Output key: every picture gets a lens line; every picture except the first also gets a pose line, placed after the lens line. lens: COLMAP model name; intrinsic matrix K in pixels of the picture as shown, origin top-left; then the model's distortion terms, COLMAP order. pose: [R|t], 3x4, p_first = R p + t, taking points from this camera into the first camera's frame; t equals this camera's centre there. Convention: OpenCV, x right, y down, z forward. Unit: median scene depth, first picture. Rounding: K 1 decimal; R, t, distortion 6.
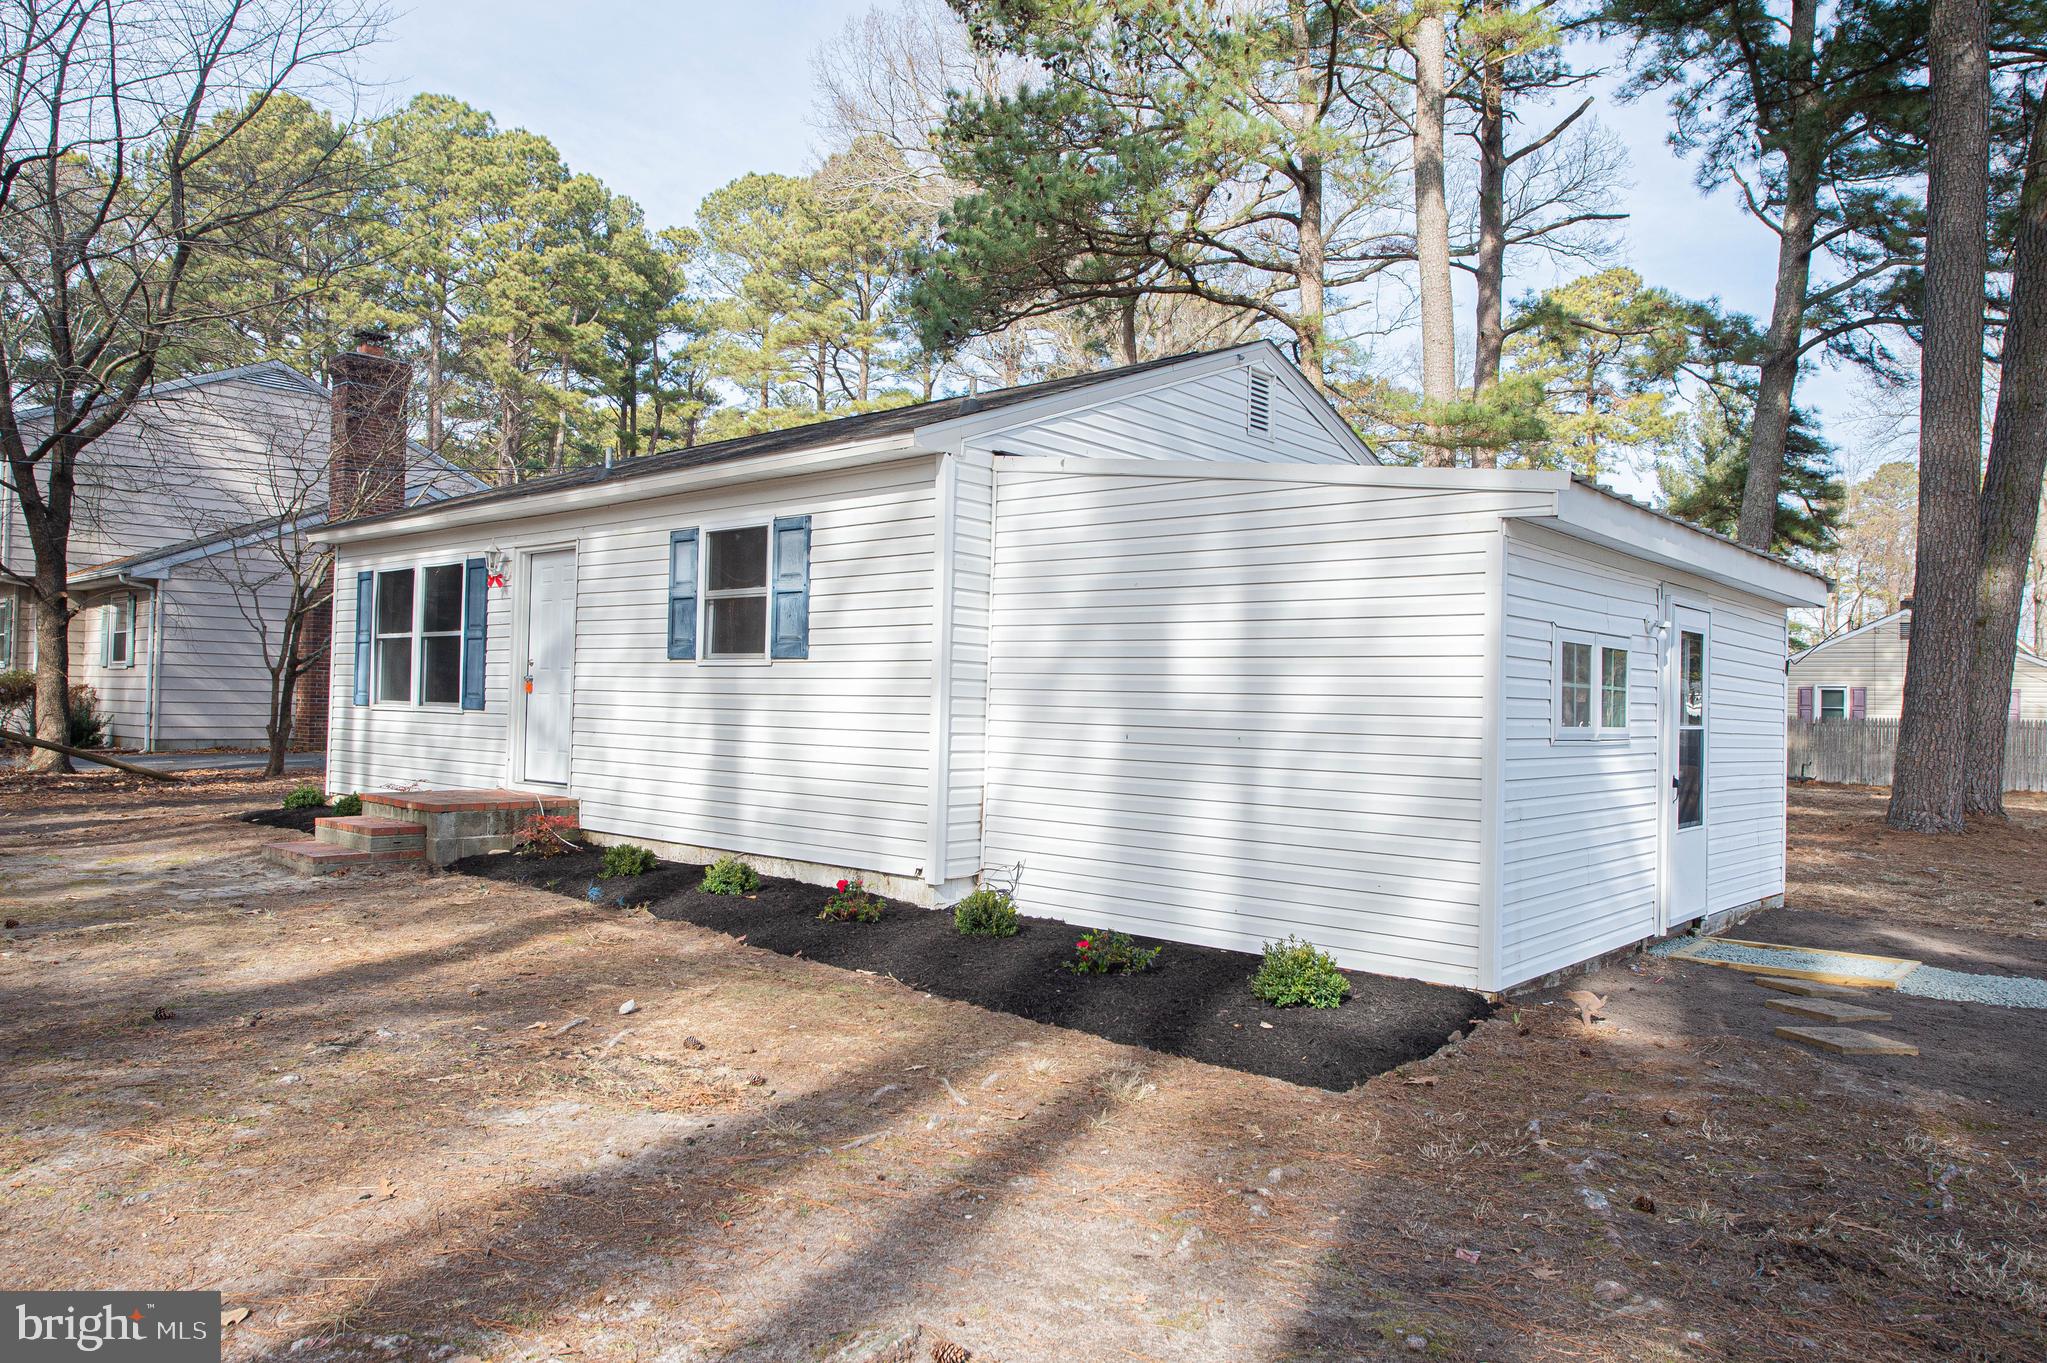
lens RADIAL K [[1369.3, 0, 1031.6], [0, 1369.3, 682.8], [0, 0, 1]] dist [0.003072, -0.004936]
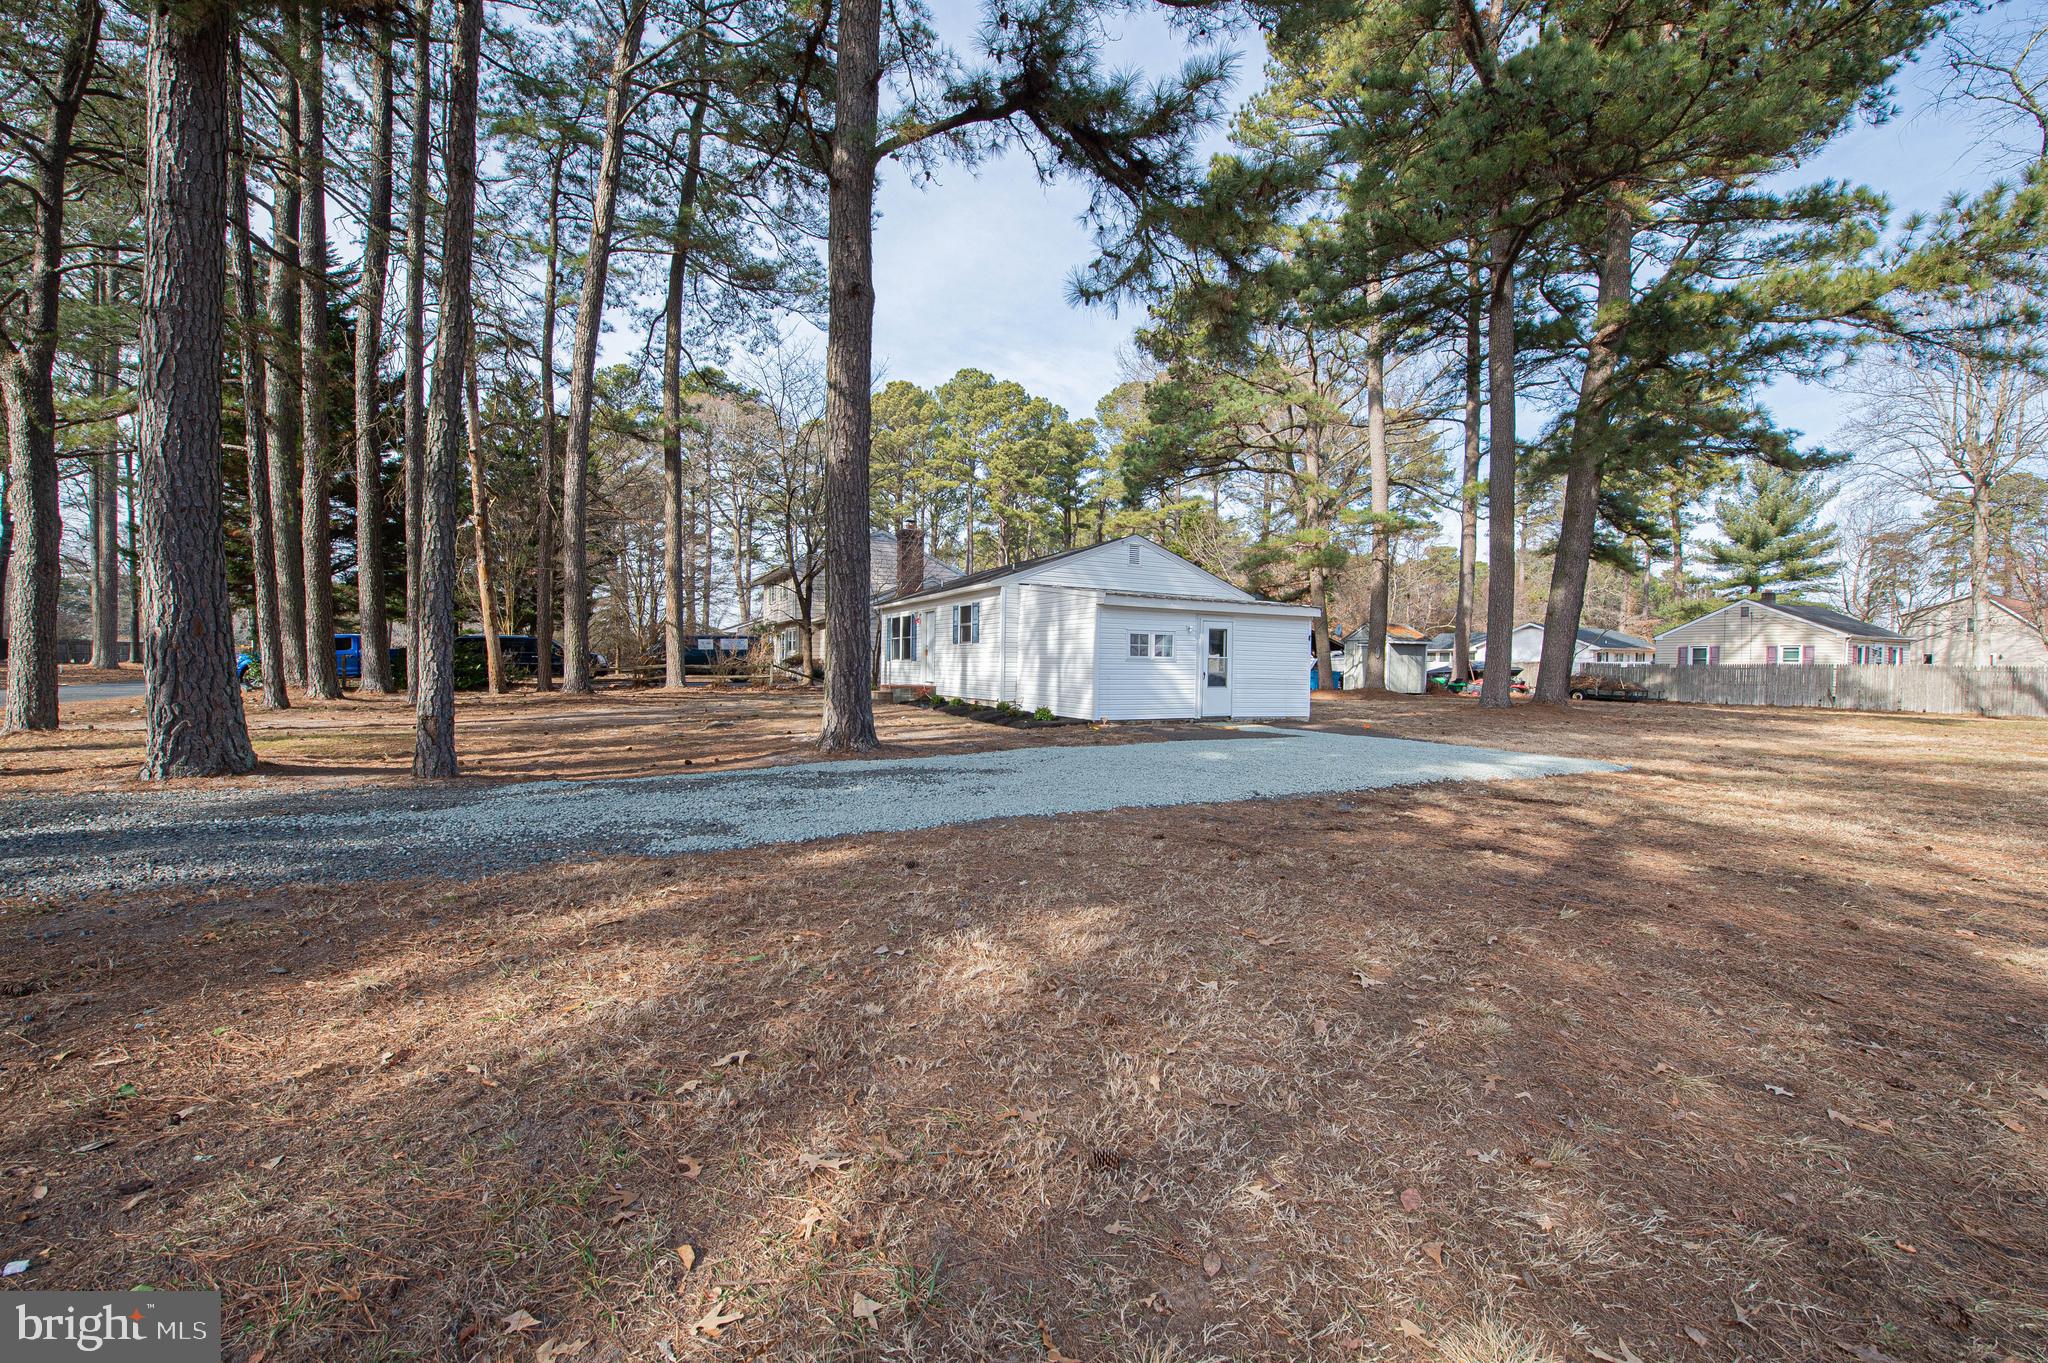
lens RADIAL K [[819.9, 0, 1030.7], [0, 819.9, 688.3], [0, 0, 1]] dist [-0.013753, -0.003333]
pose [[0.933023, -0.002985, -0.359803, 0.418423], [0.016172, 0.999303, 0.033647, 0.018037], [0.359452, -0.037212, 0.932421, -0.543479]]
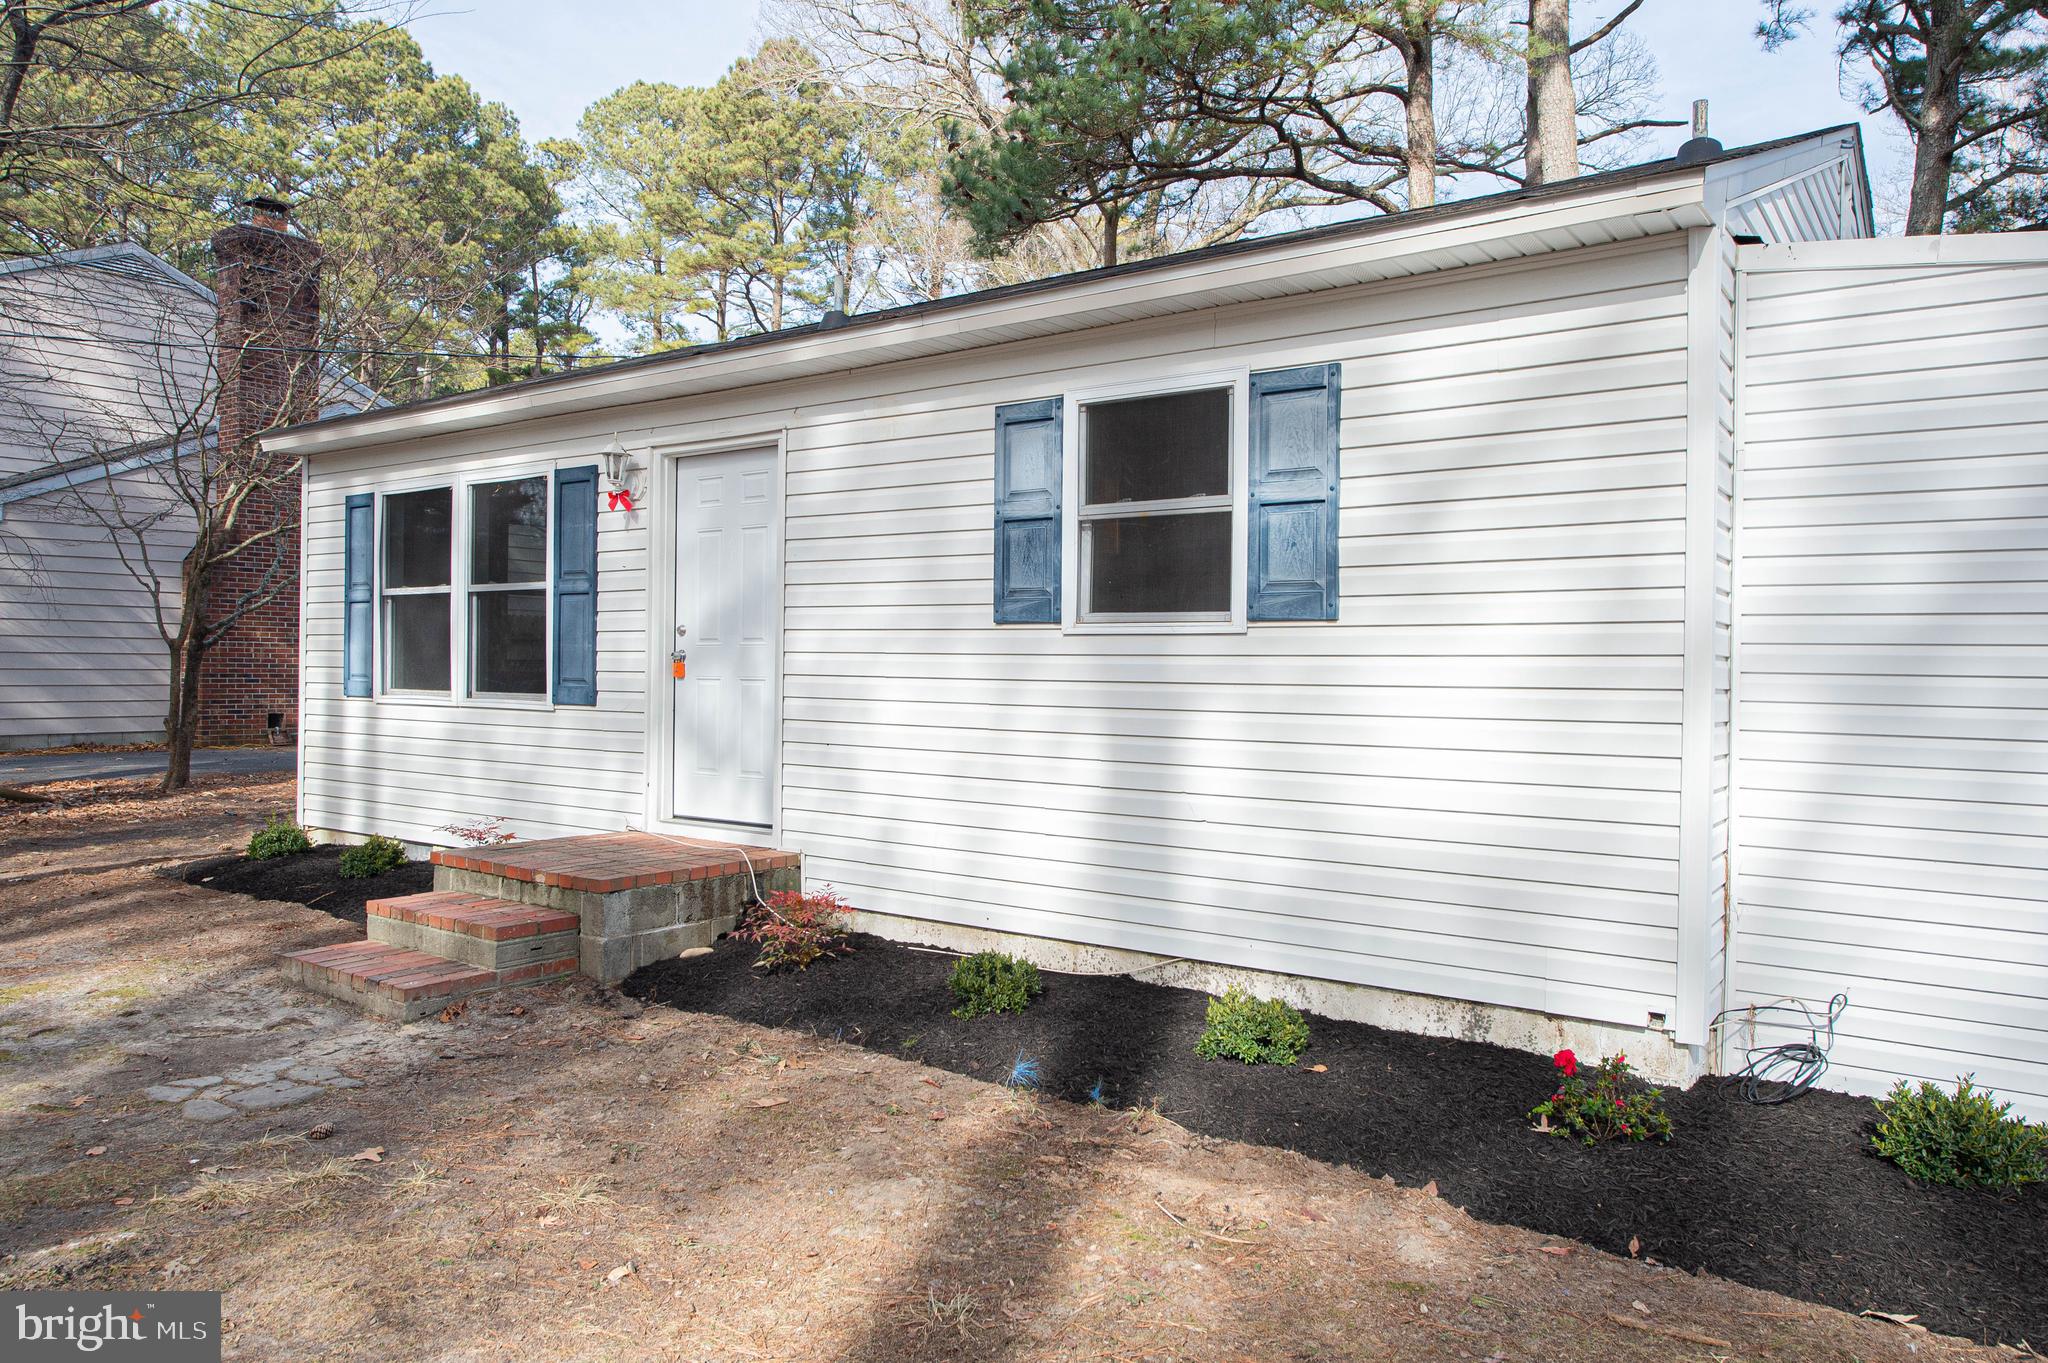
lens RADIAL K [[1370.0, 0, 1012.1], [0, 1370.0, 679.3], [0, 0, 1]] dist [0.003072, -0.004936]
pose [[0.995274, -0.013160, 0.096214, -0.200823], [0.010498, 0.999549, 0.028127, -0.006145], [-0.096541, -0.026984, 0.994963, 0.260741]]
